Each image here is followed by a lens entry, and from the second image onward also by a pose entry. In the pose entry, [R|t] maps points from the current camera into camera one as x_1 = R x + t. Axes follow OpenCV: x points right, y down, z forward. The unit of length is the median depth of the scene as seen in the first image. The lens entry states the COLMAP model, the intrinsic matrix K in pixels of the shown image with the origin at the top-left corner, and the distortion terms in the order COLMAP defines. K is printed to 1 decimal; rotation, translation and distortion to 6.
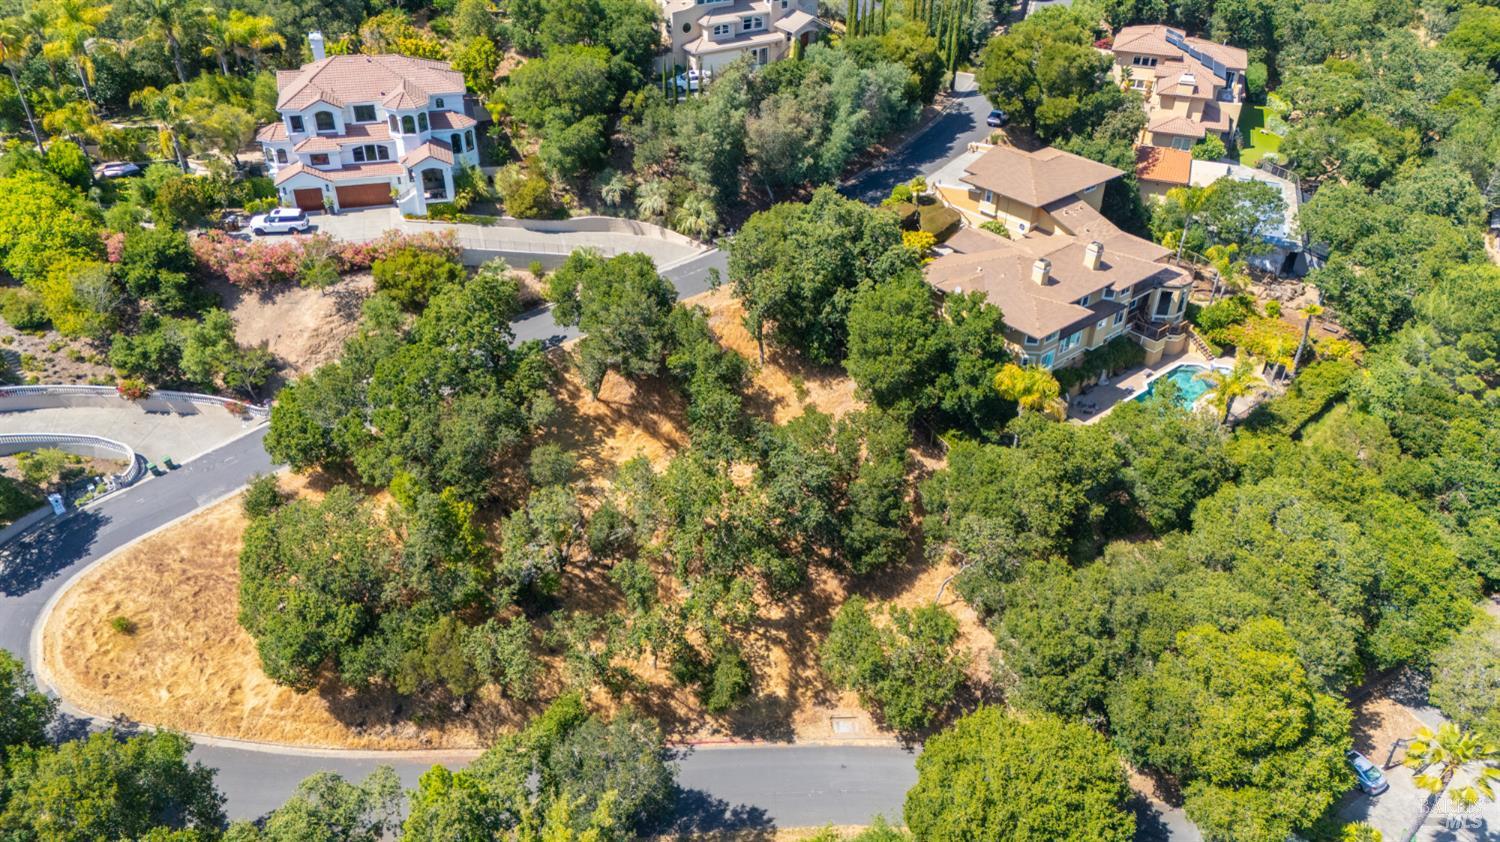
lens RADIAL K [[1099.4, 0, 747.8], [0, 1099.4, 415.8], [0, 0, 1]] dist [0.080310, -0.088396]
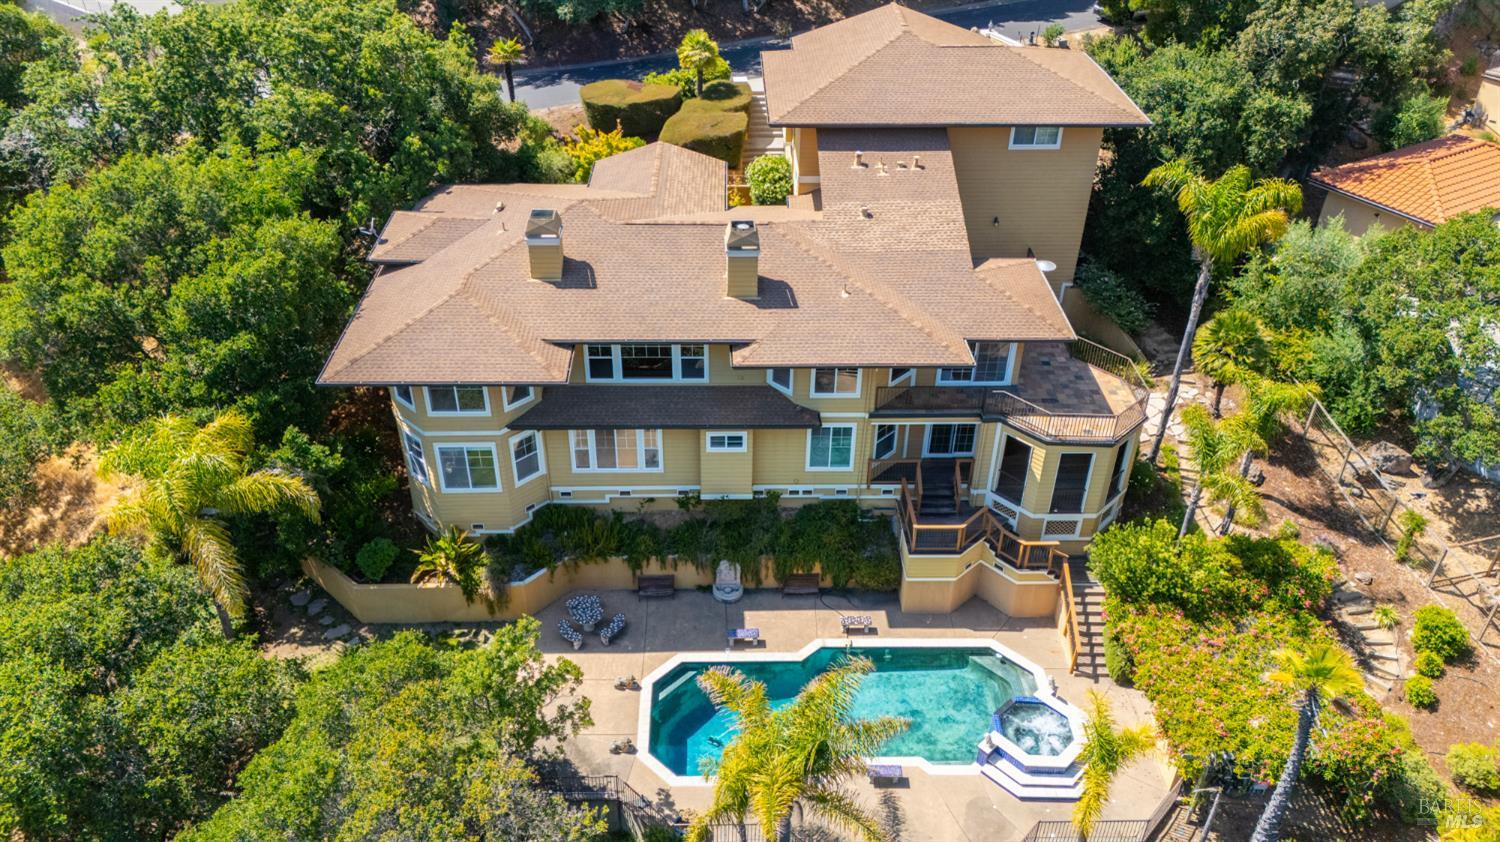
lens RADIAL K [[1099.4, 0, 752.6], [0, 1099.4, 419.1], [0, 0, 1]] dist [0.080310, -0.088396]
pose [[0.777469, 0.346467, -0.524883, 0.493822], [-0.343995, 0.932937, 0.106283, -0.126412], [0.526507, 0.097925, 0.844512, 0.657447]]
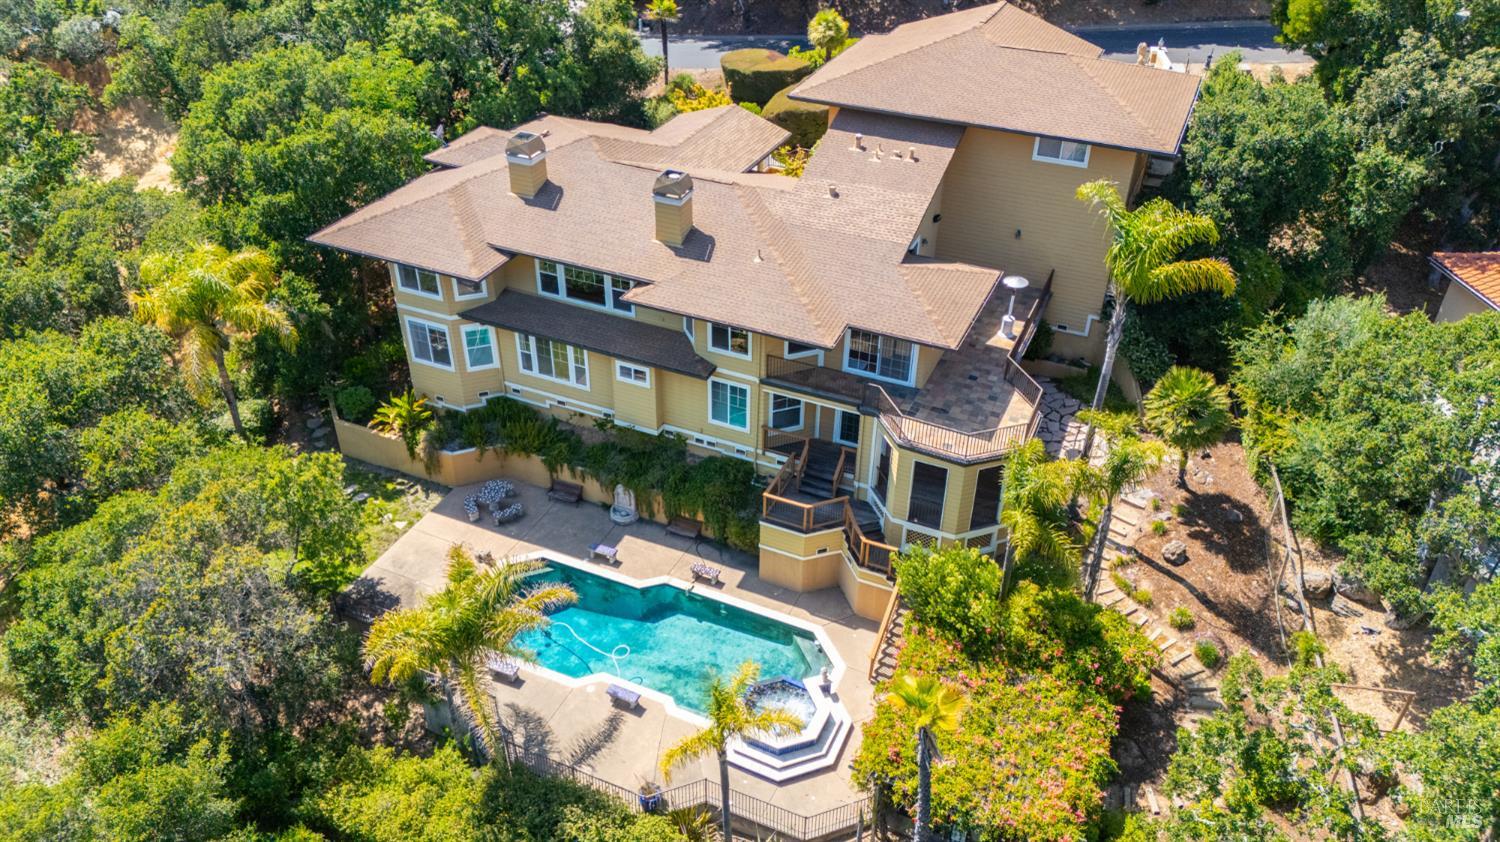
lens RADIAL K [[1099.4, 0, 753.5], [0, 1099.4, 424.0], [0, 0, 1]] dist [0.080310, -0.088396]
pose [[0.430752, 0.500370, -0.751054, 0.616083], [-0.499446, 0.825330, 0.263407, -0.185659], [0.751669, 0.261648, 0.605420, 0.758041]]
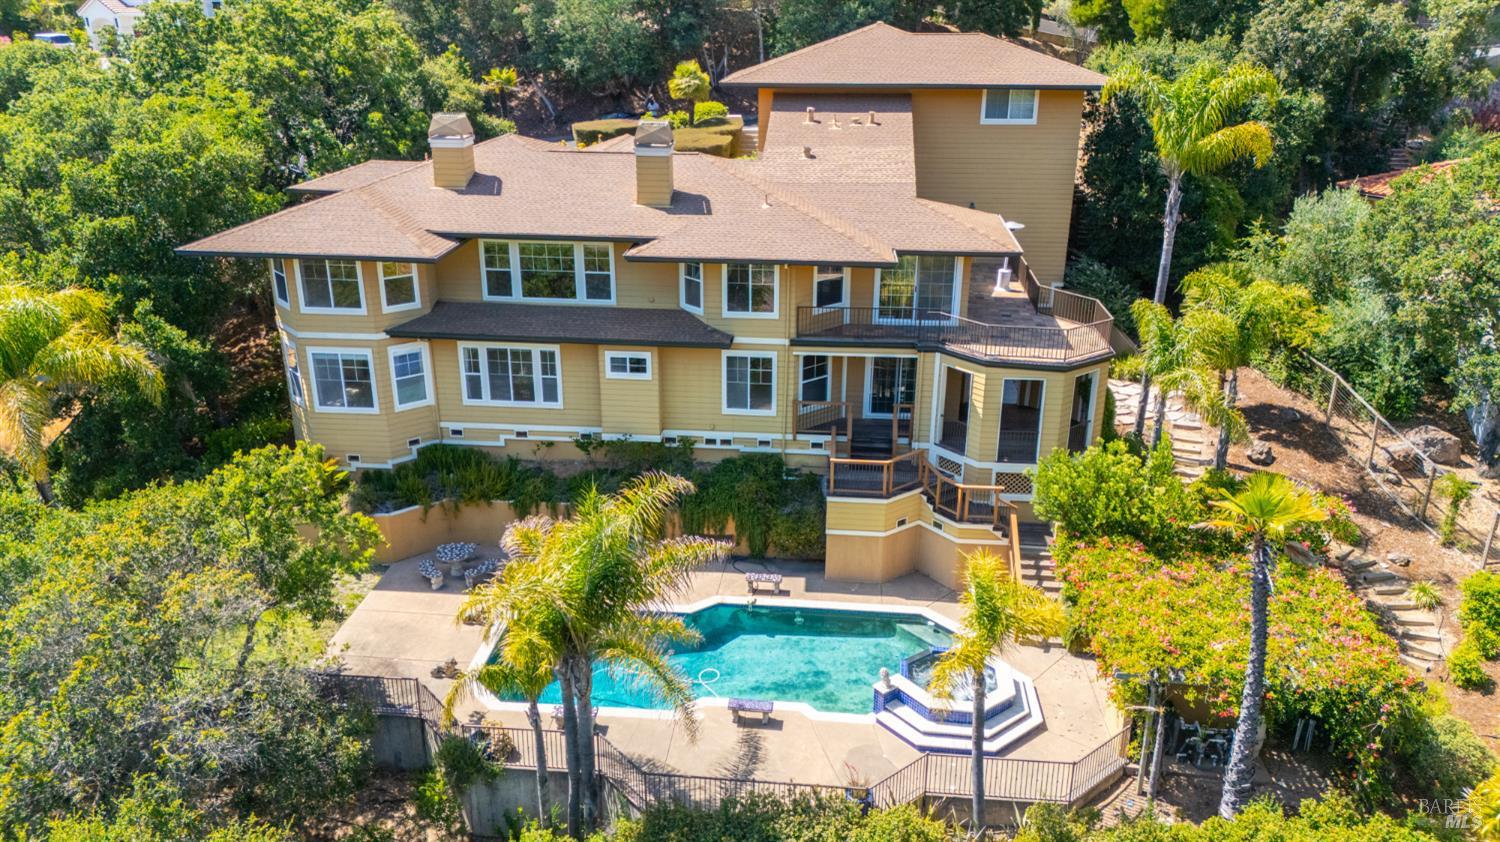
lens RADIAL K [[1099.4, 0, 754.2], [0, 1099.4, 419.5], [0, 0, 1]] dist [0.080310, -0.088396]
pose [[0.700494, 0.237142, -0.673106, 0.545325], [-0.384793, 0.919837, -0.076382, -0.054791], [0.601035, 0.312512, 0.735591, 0.746910]]
